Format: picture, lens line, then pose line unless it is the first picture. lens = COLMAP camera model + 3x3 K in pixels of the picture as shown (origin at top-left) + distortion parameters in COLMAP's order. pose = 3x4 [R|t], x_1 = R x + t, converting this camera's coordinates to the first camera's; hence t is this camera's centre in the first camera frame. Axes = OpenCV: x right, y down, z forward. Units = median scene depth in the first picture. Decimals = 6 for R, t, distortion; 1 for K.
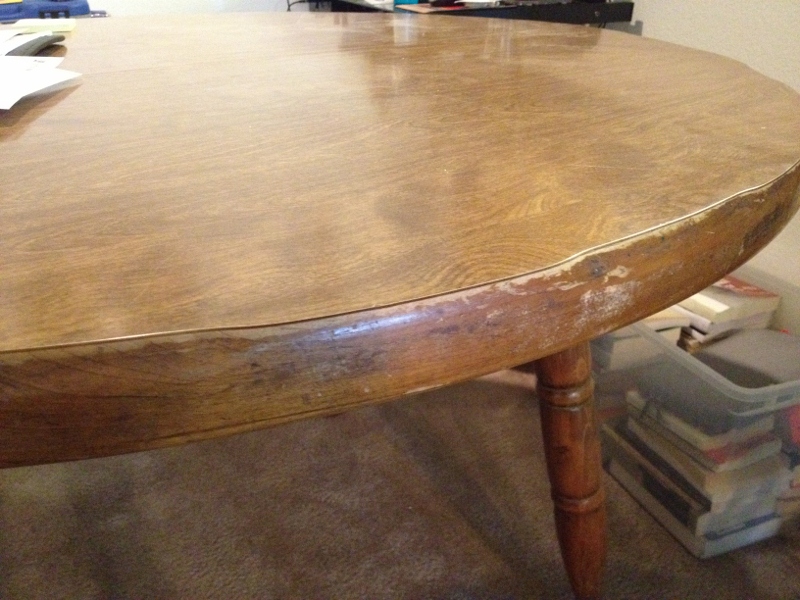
lens RADIAL K [[745.3, 0, 404.0], [0, 745.3, 297.9], [0, 0, 1]] dist [0.194925, -0.472076]
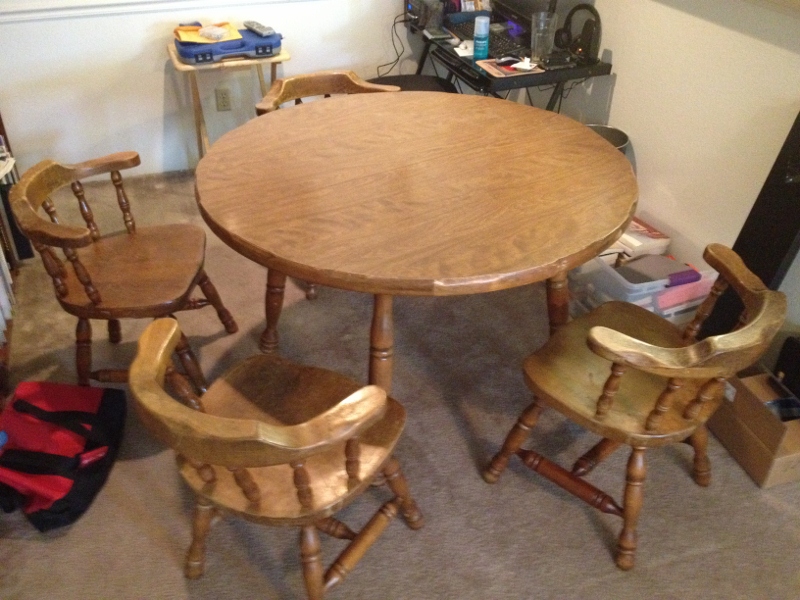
lens RADIAL K [[745.3, 0, 404.0], [0, 745.3, 297.9], [0, 0, 1]] dist [0.194925, -0.472076]
pose [[0.999671, 0.025102, -0.005282, -0.191441], [-0.024017, 0.988245, 0.150977, -0.133163], [0.009010, -0.150801, 0.988523, -1.013656]]
